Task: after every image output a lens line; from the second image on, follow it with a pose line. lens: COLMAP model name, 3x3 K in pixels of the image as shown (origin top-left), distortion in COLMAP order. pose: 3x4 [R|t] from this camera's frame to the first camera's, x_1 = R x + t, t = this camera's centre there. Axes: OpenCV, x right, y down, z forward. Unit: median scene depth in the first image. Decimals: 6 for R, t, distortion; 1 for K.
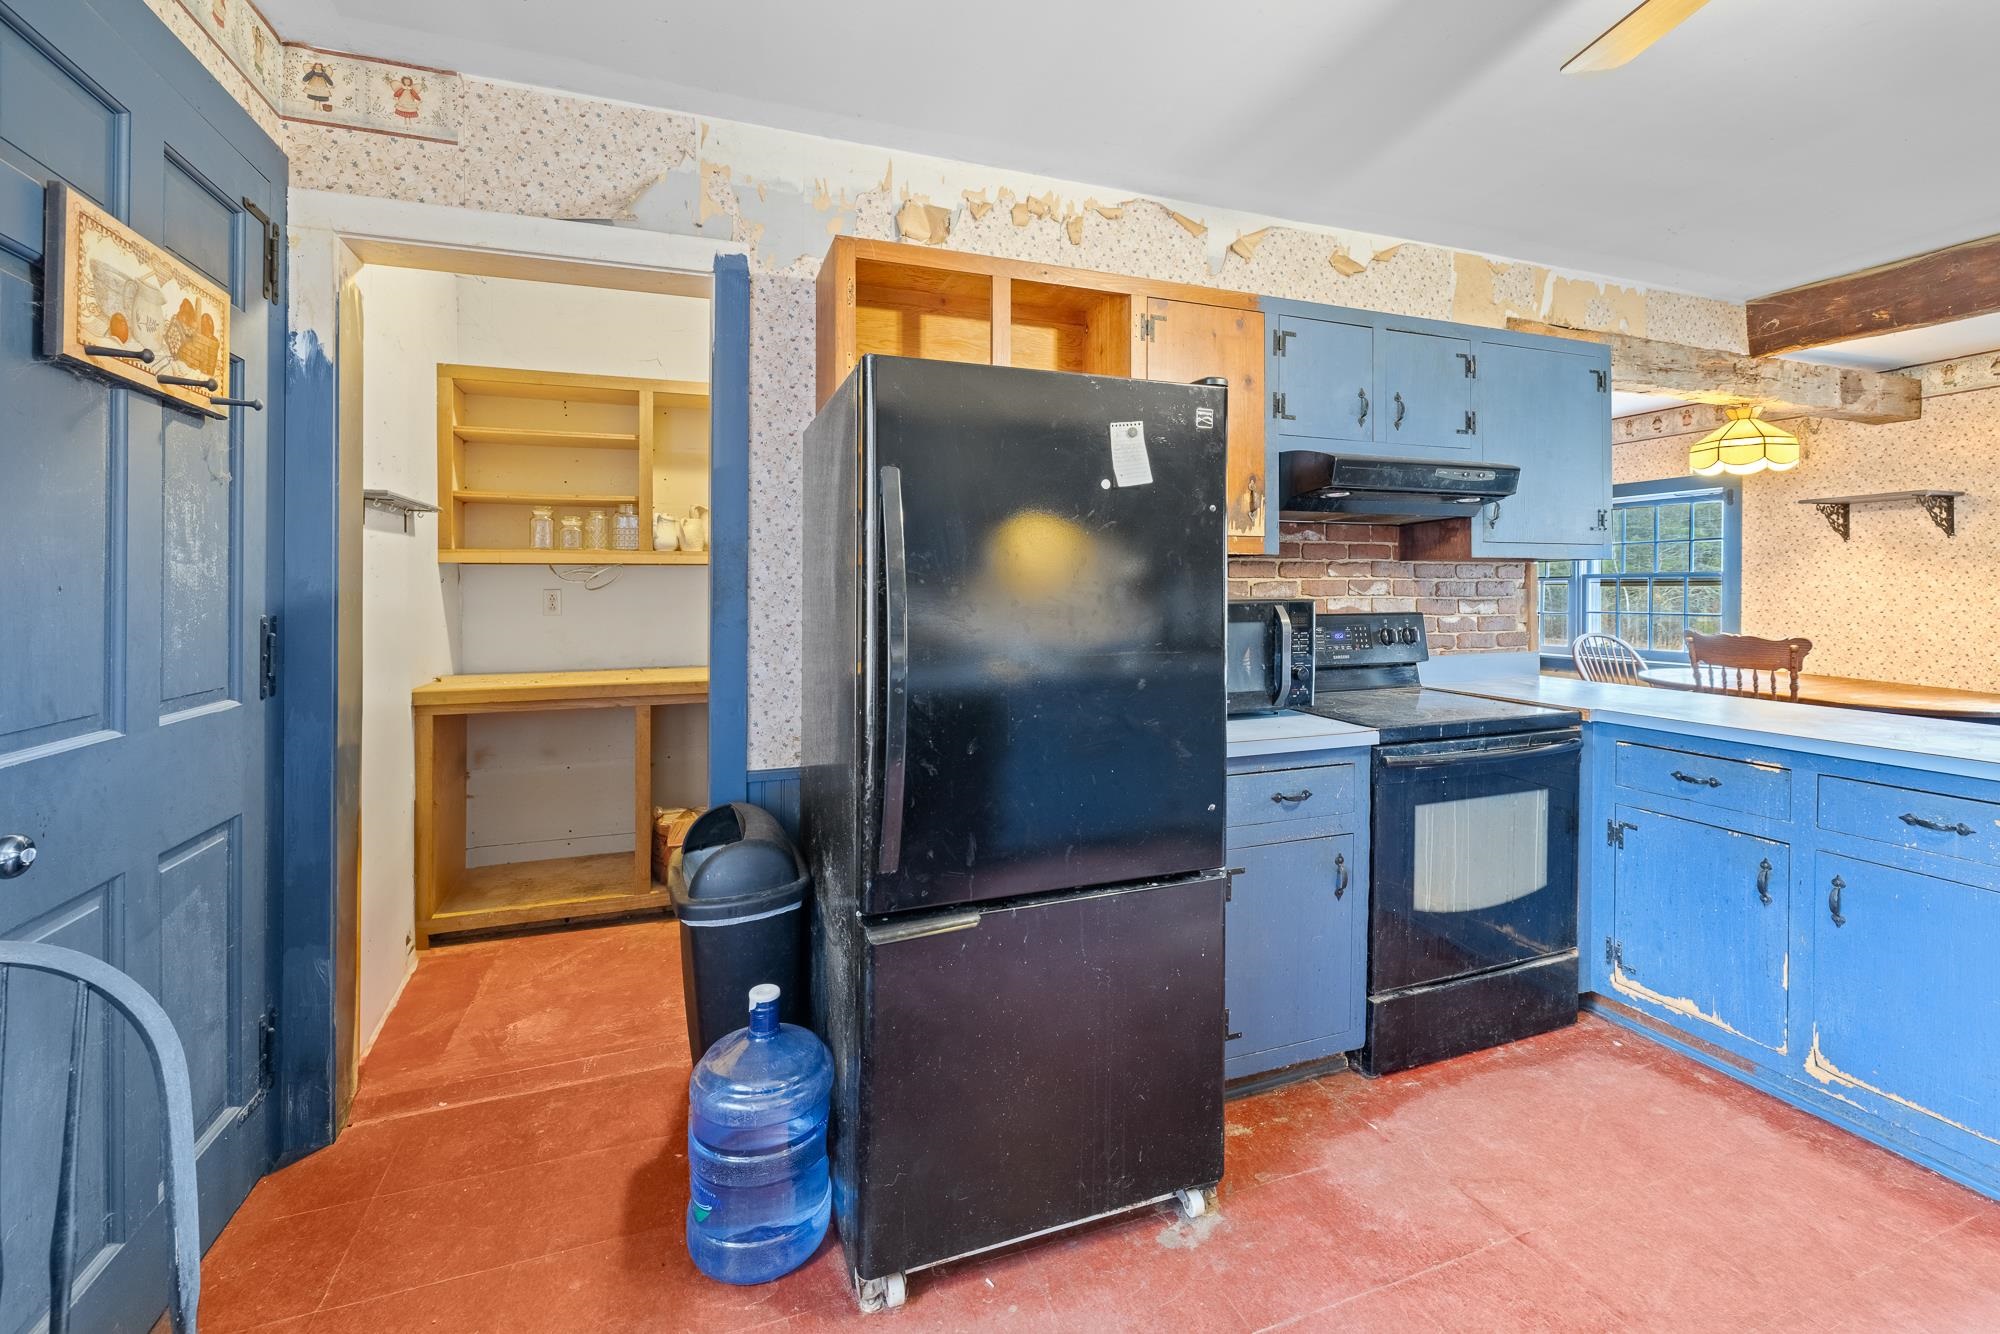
lens RADIAL K [[874.1, 0, 1008.2], [0, 874.1, 587.8], [0, 0, 1]] dist [-0.001381, -0.001033]
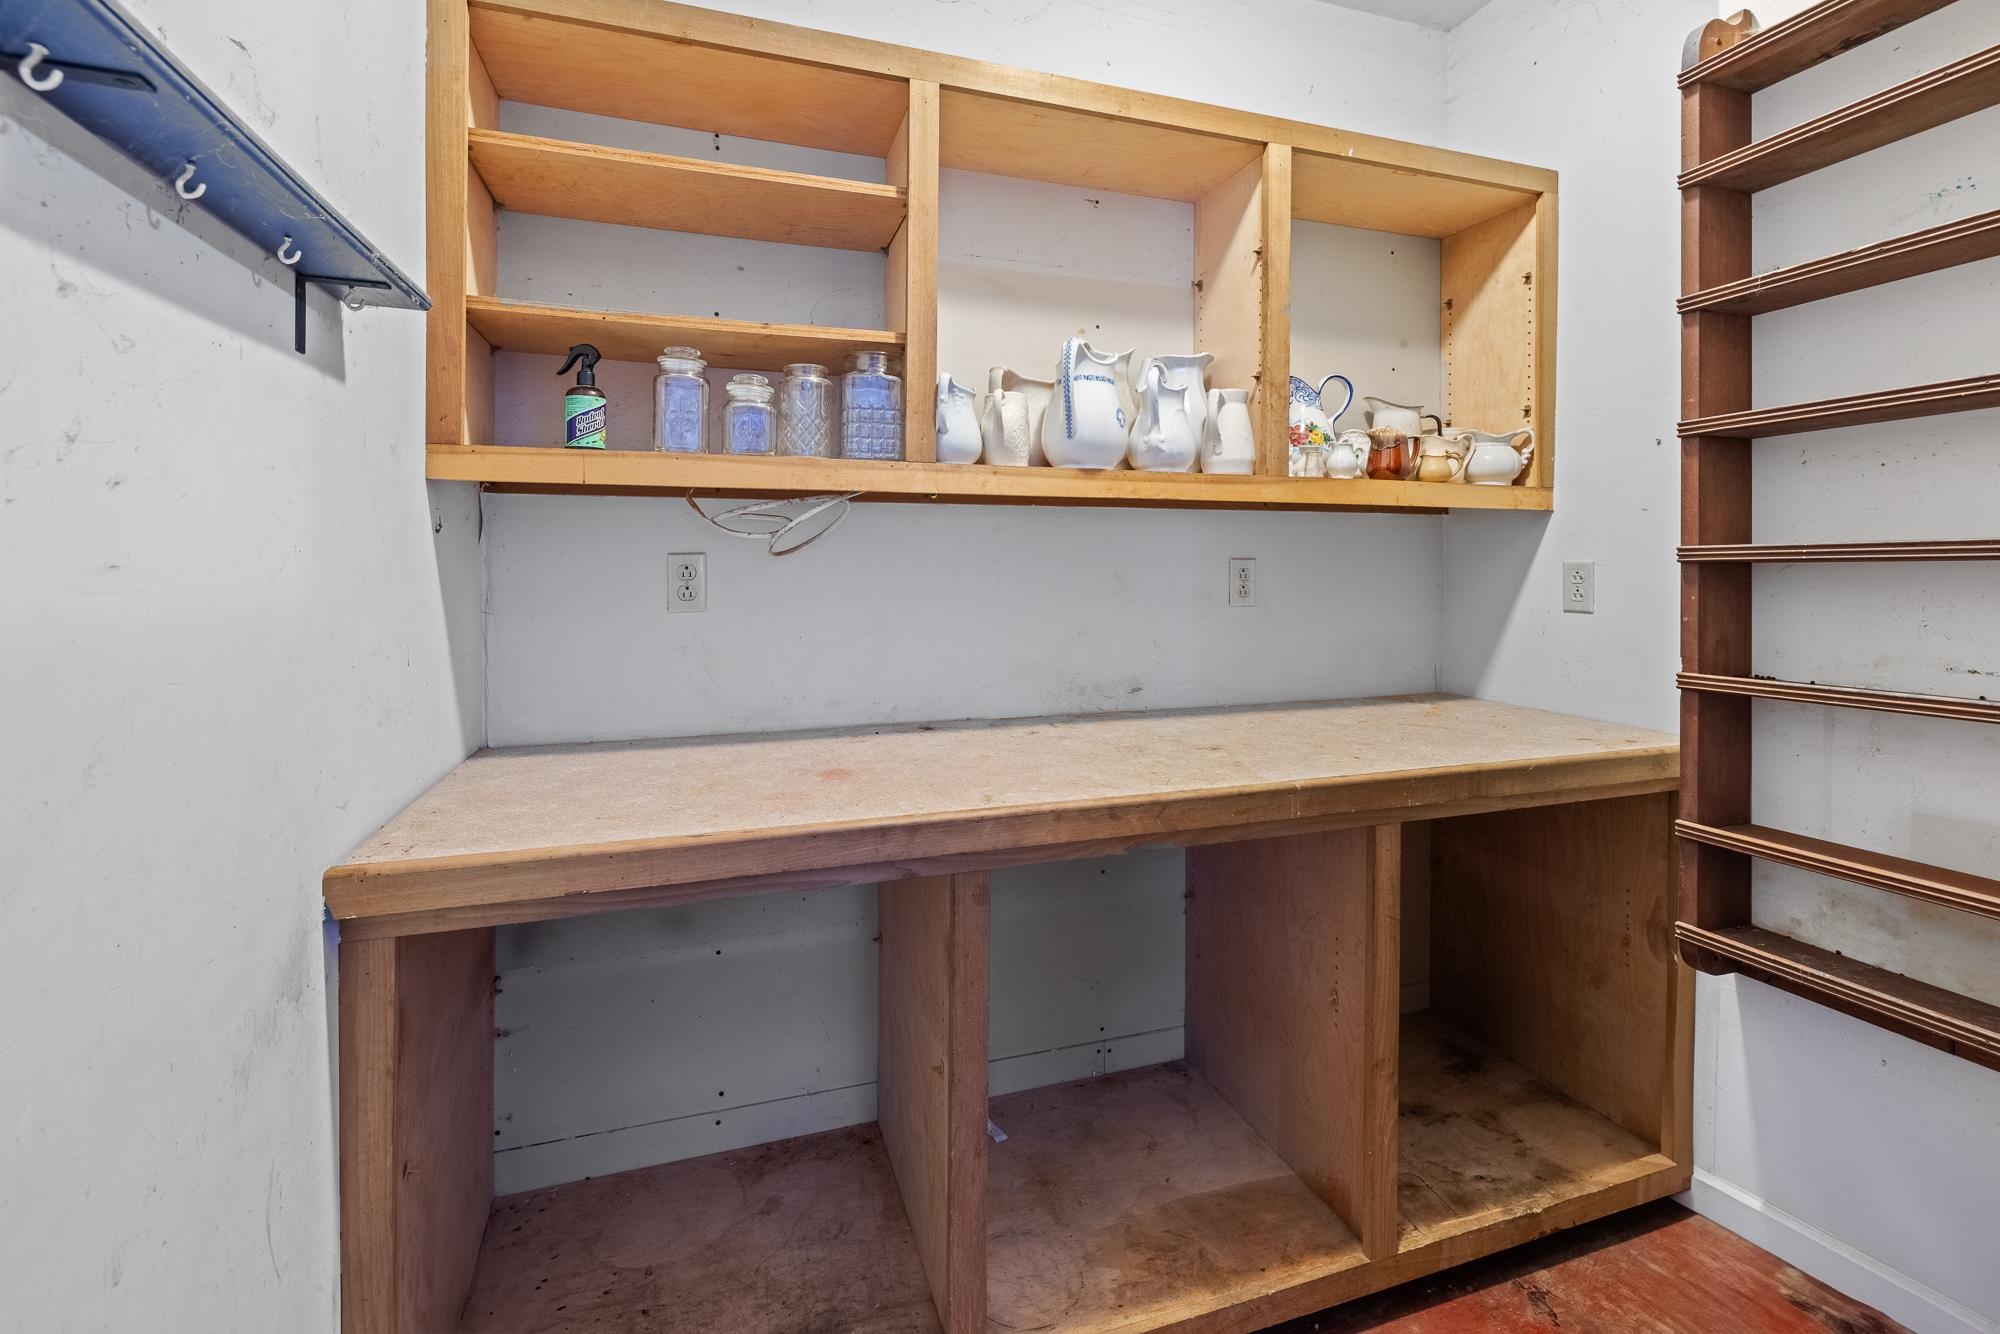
lens RADIAL K [[874.1, 0, 999.4], [0, 874.1, 548.1], [0, 0, 1]] dist [-0.001381, -0.001033]
pose [[0.999527, 0.008390, -0.029580, -0.367064], [-0.008580, 0.999943, -0.006304, 0.001584], [0.029525, 0.006555, 0.999543, 0.586379]]
